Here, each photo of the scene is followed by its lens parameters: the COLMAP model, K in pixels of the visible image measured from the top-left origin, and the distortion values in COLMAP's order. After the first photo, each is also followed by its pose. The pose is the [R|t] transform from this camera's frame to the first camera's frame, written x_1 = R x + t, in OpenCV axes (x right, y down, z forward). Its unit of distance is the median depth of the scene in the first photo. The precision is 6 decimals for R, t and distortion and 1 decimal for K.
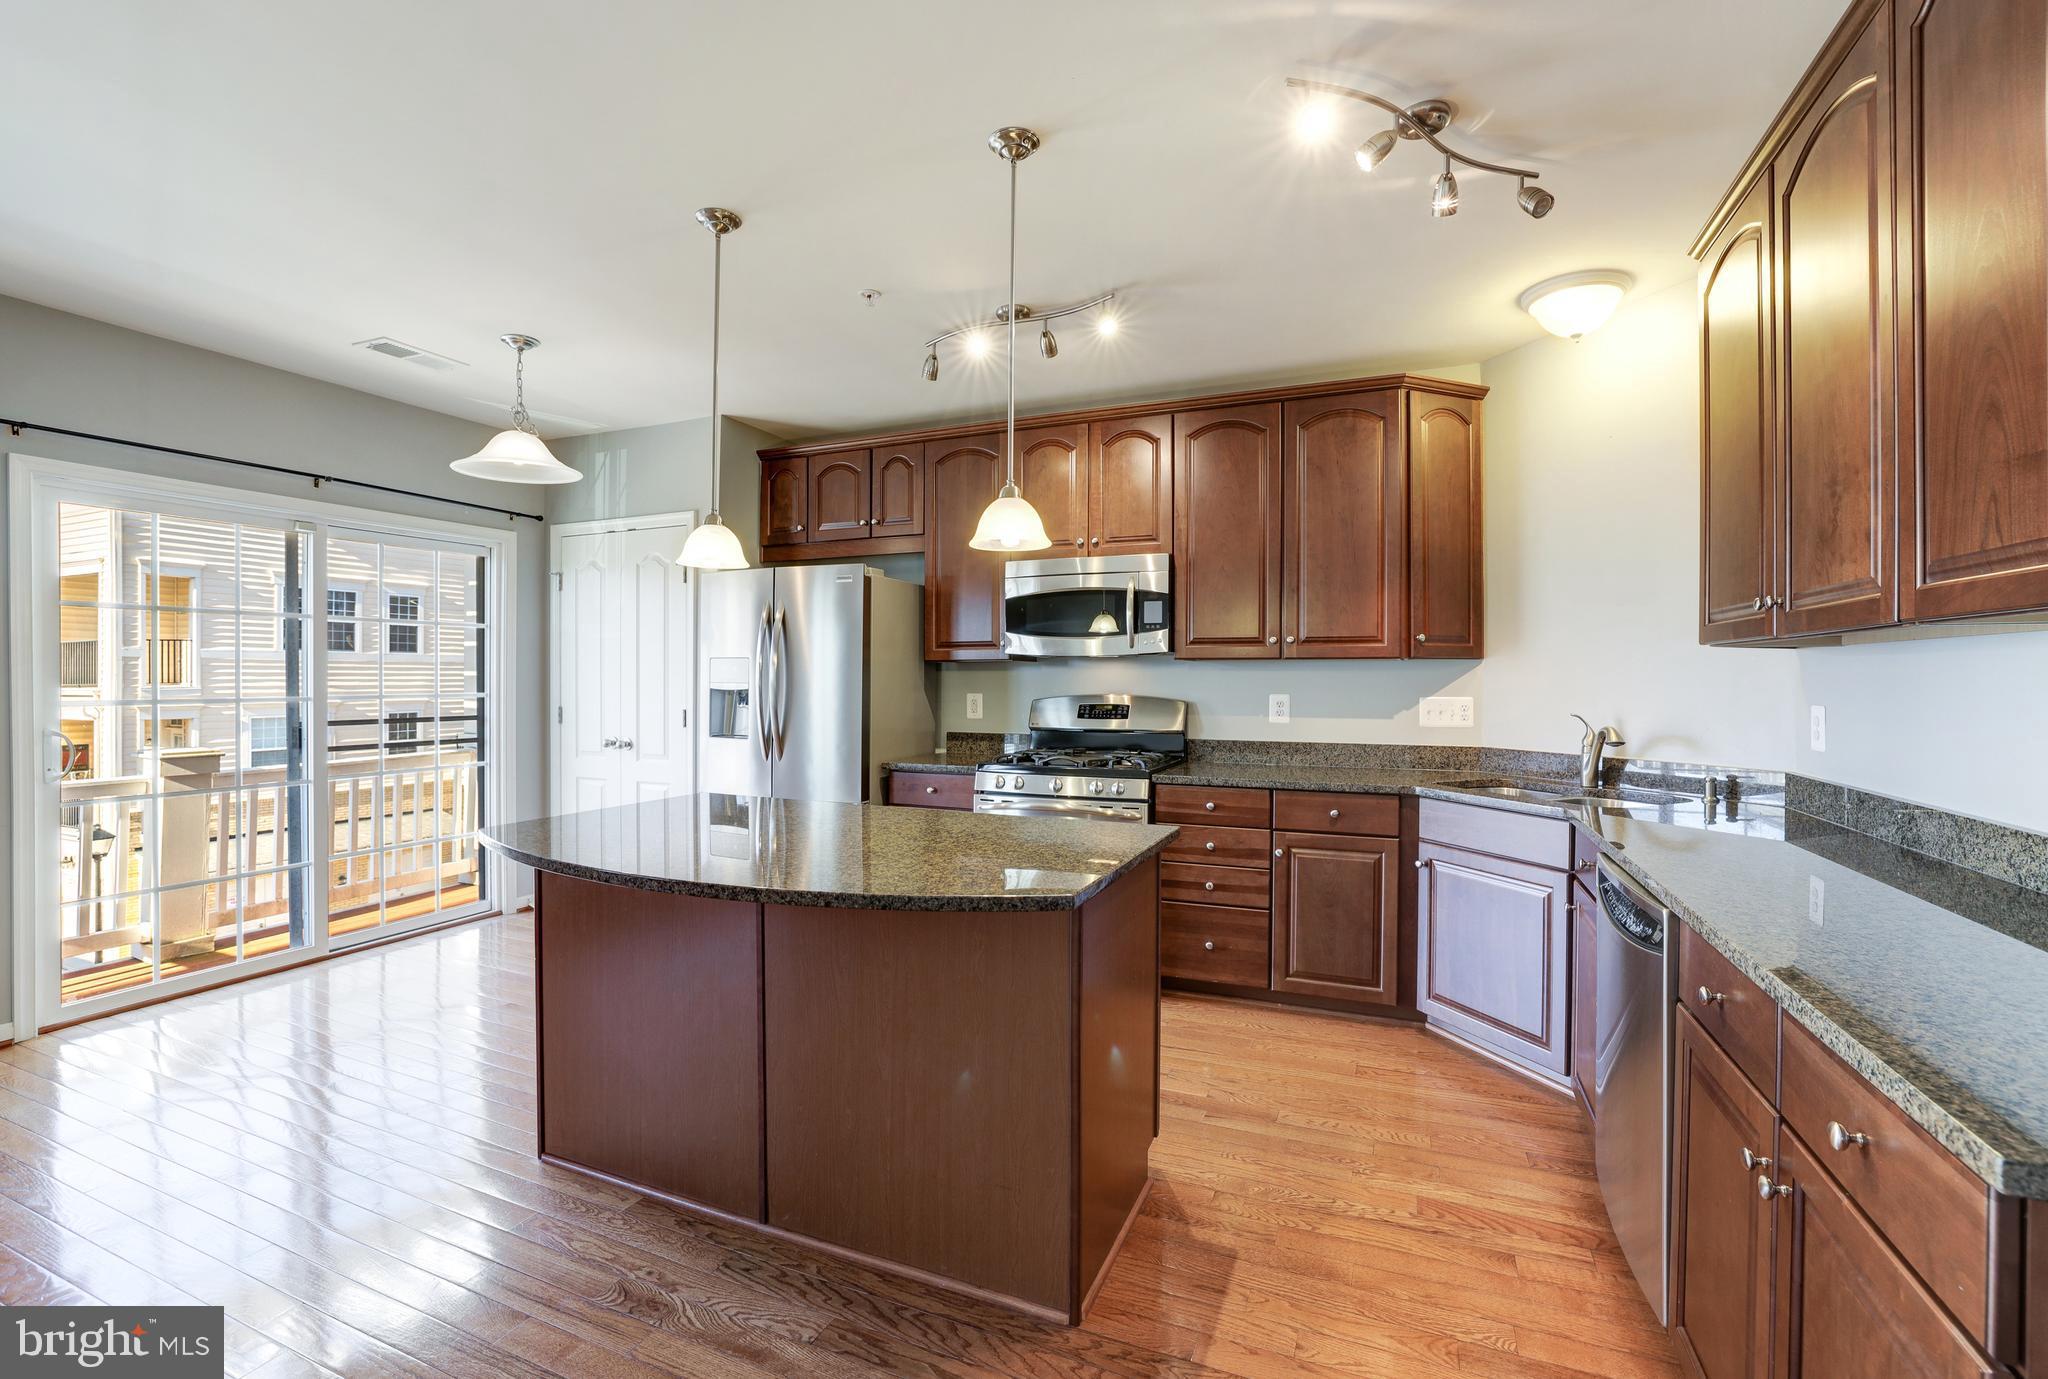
lens RADIAL K [[894.0, 0, 1030.7], [0, 894.0, 682.6], [0, 0, 1]] dist [-0.051484, 0.016976]
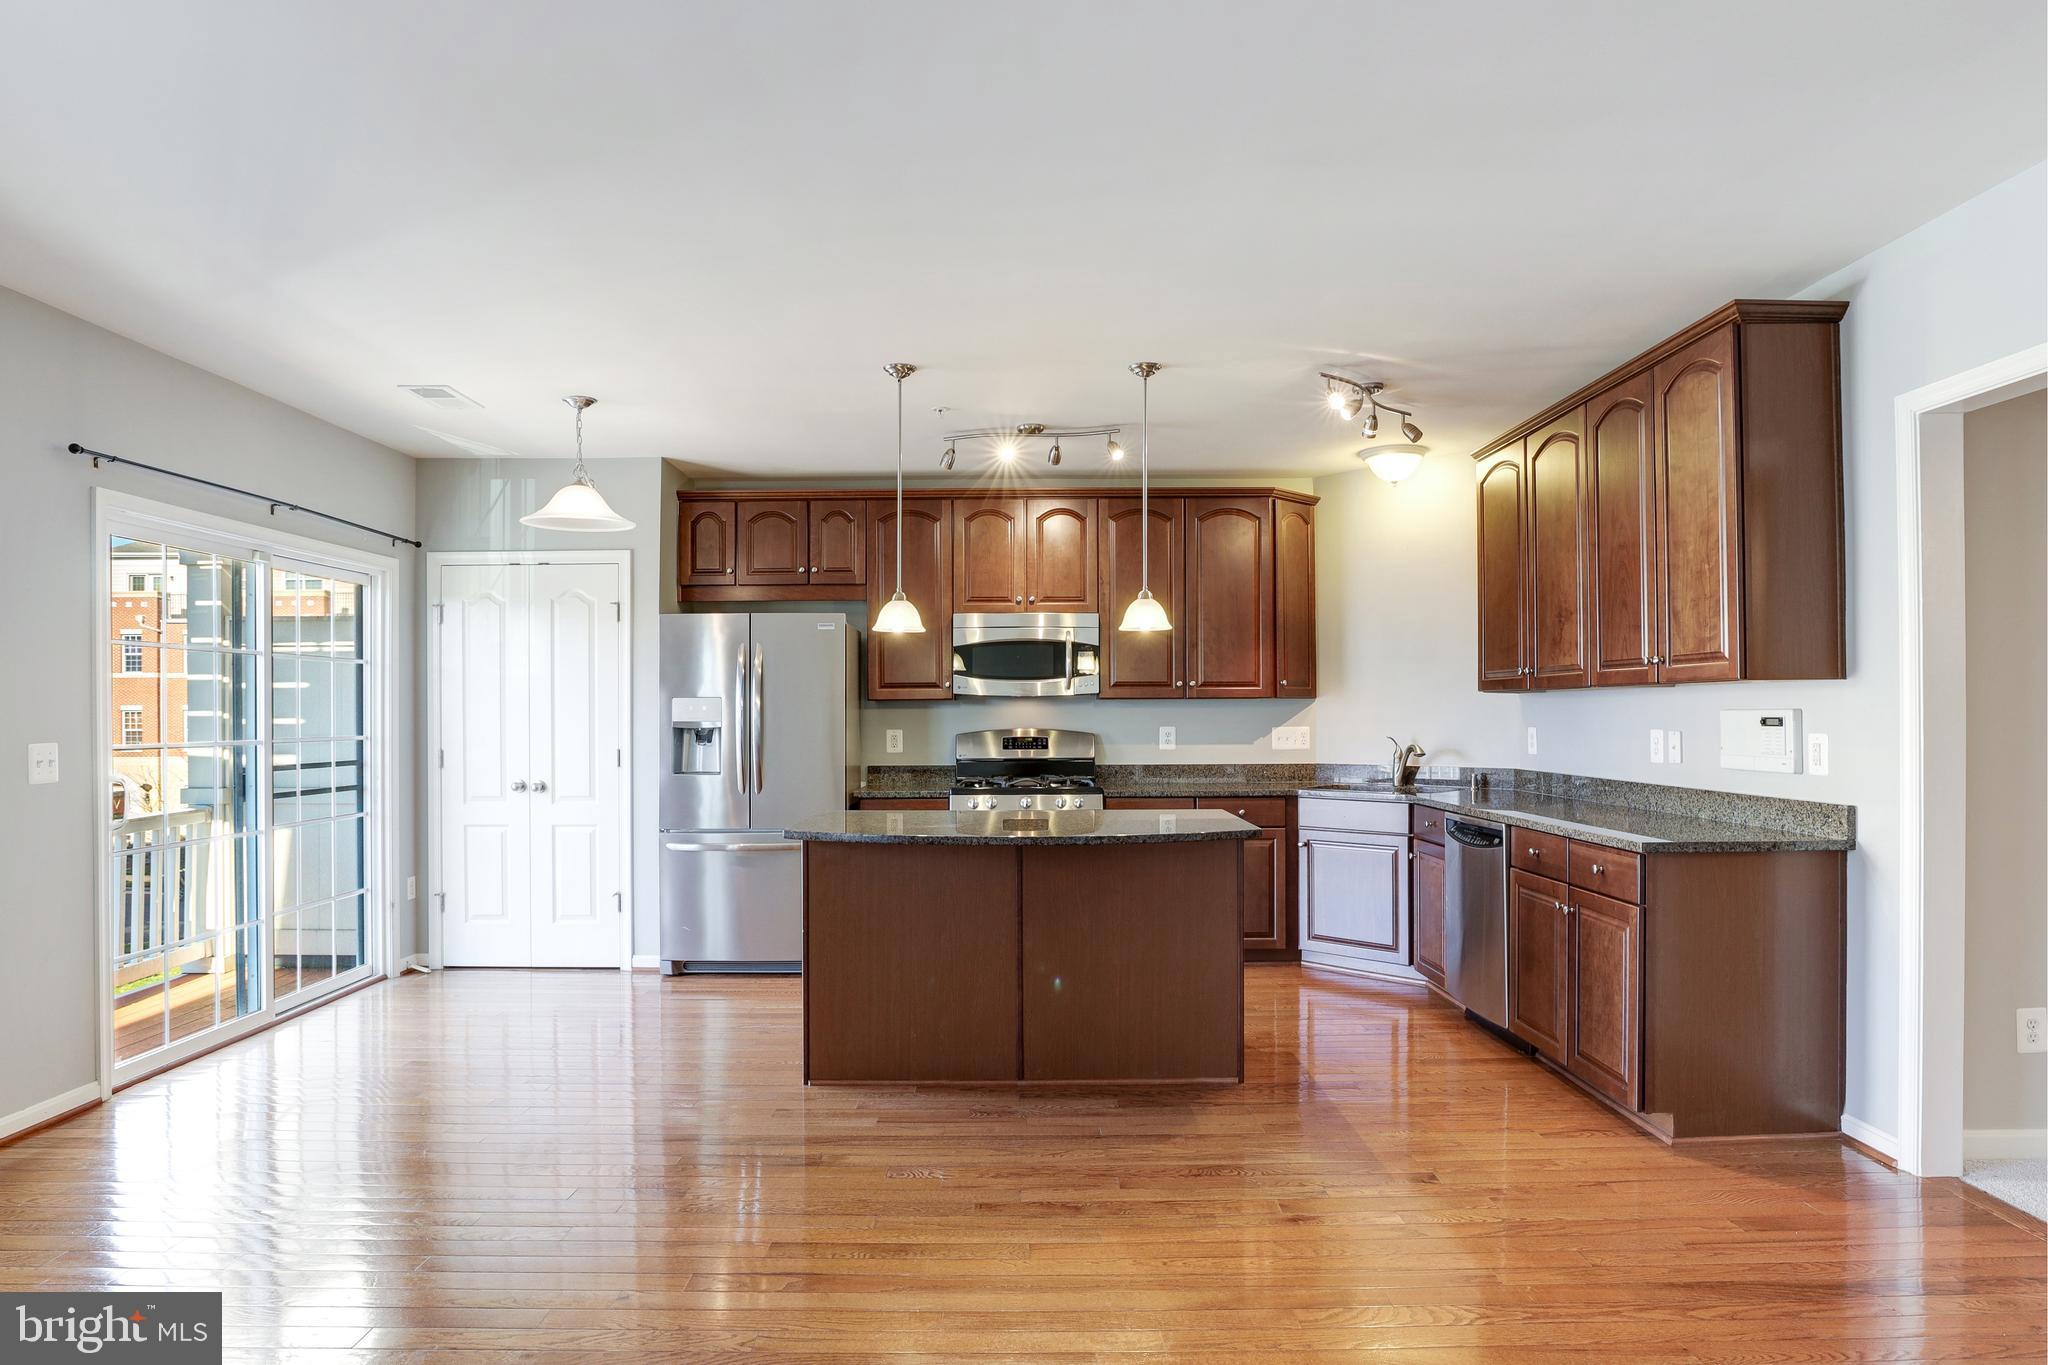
lens RADIAL K [[1176.5, 0, 1024.3], [0, 1176.5, 705.5], [0, 0, 1]] dist [-0.036546, 0.001462]
pose [[0.919495, -0.003761, 0.393083, -0.608725], [0.009315, 0.999882, -0.012223, 0.002110], [-0.392991, 0.014901, 0.919422, -0.478370]]
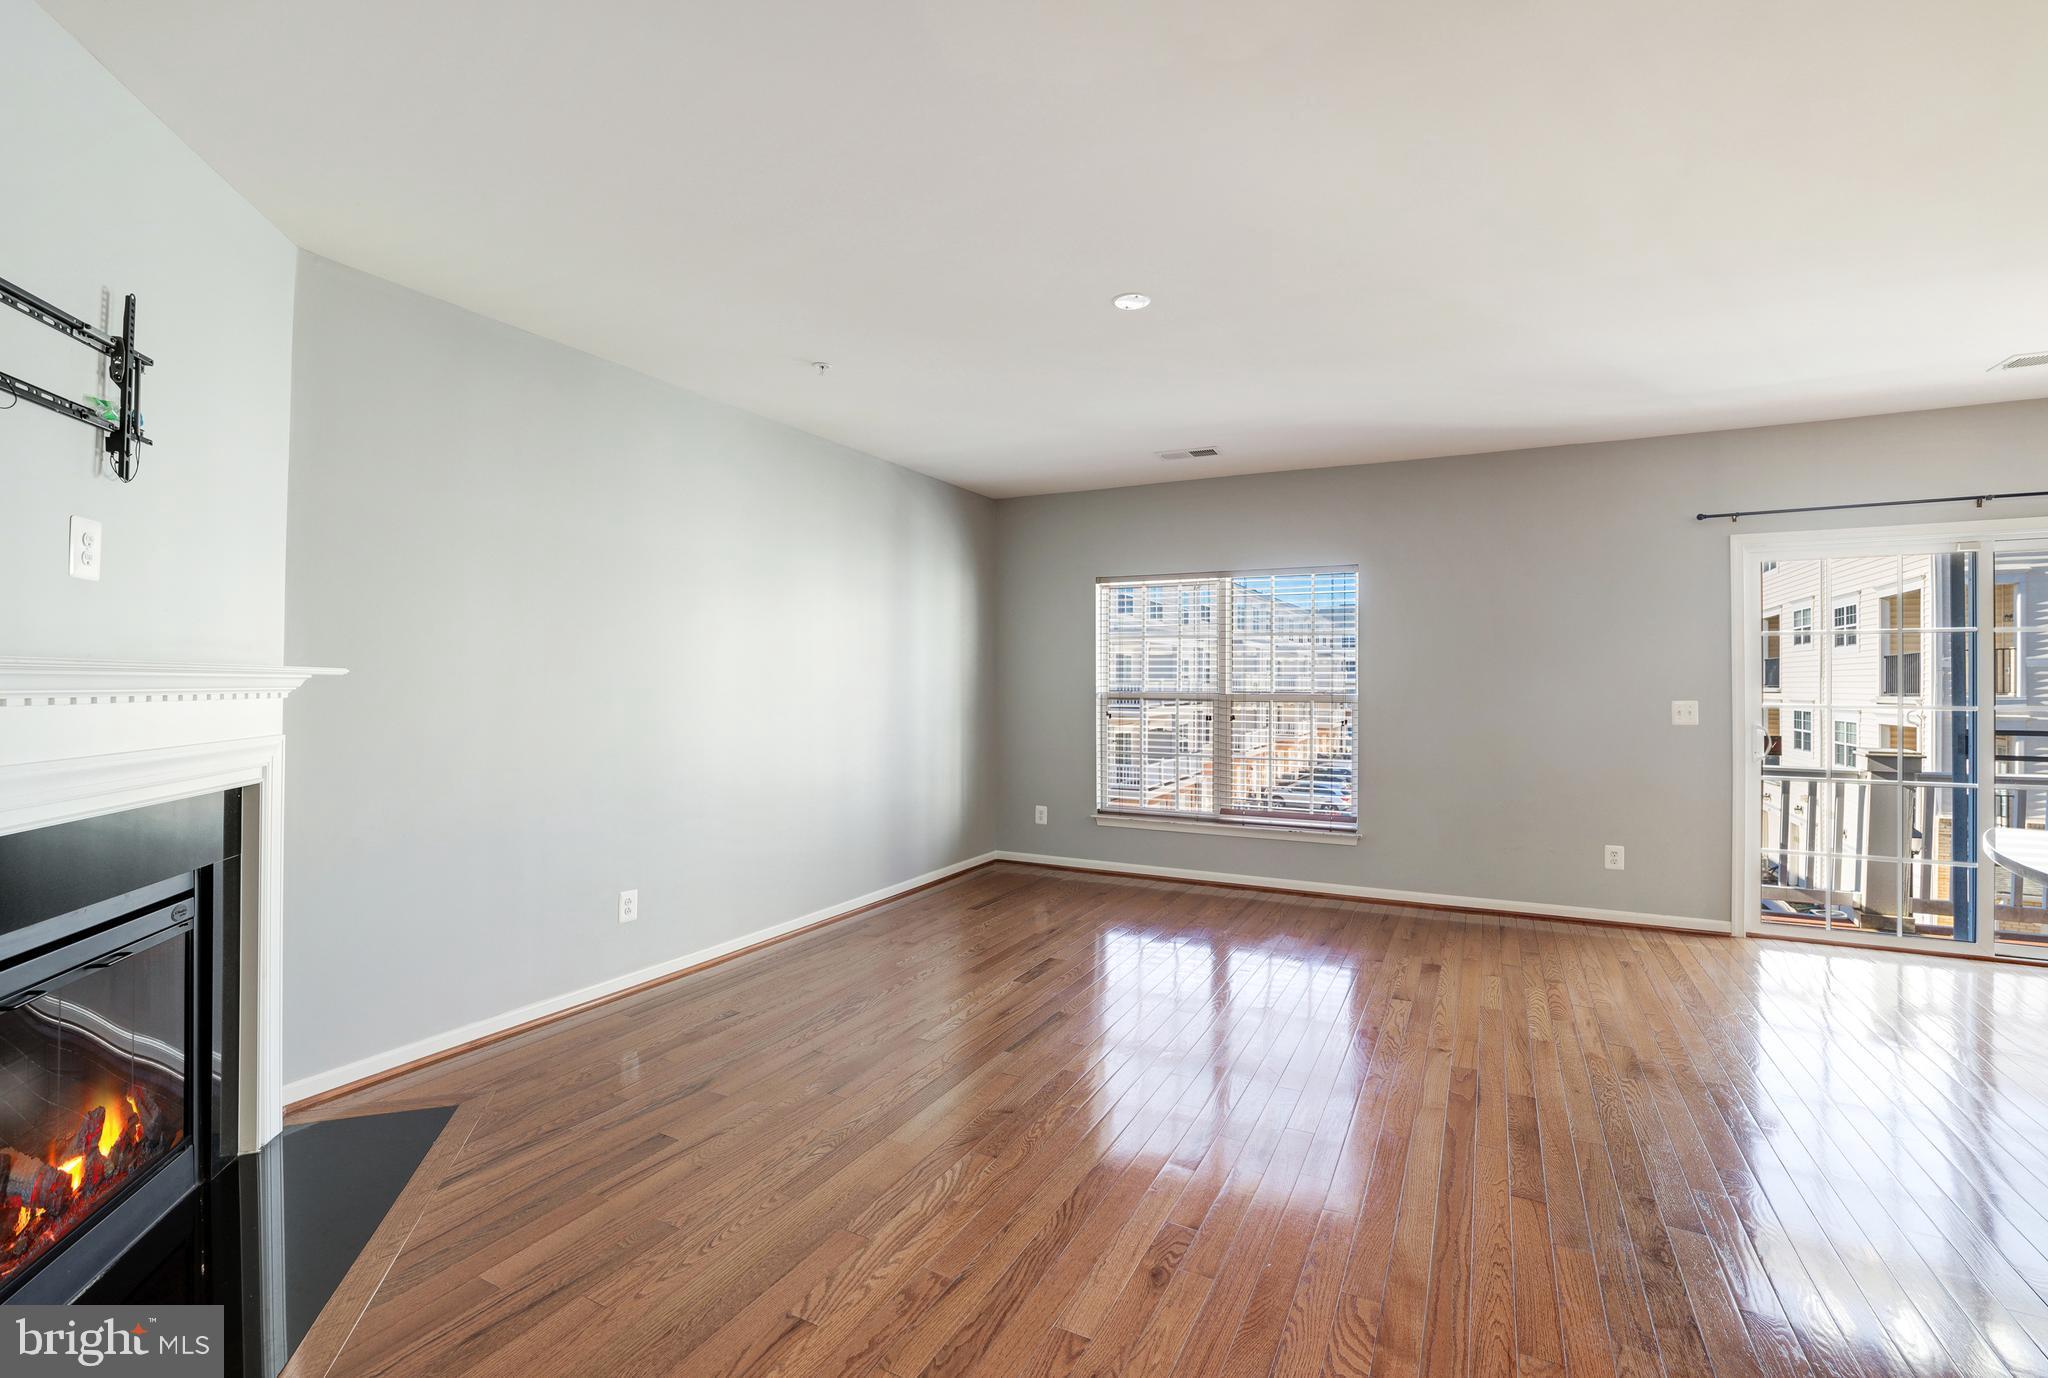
lens RADIAL K [[888.3, 0, 1024.0], [0, 888.3, 689.0], [0, 0, 1]] dist [0.000134, 0.000814]
pose [[-0.080900, 0.003837, -0.996715, 0.351910], [-0.007568, 0.999961, 0.004464, -0.000252], [0.996694, 0.007904, -0.080868, -0.069663]]
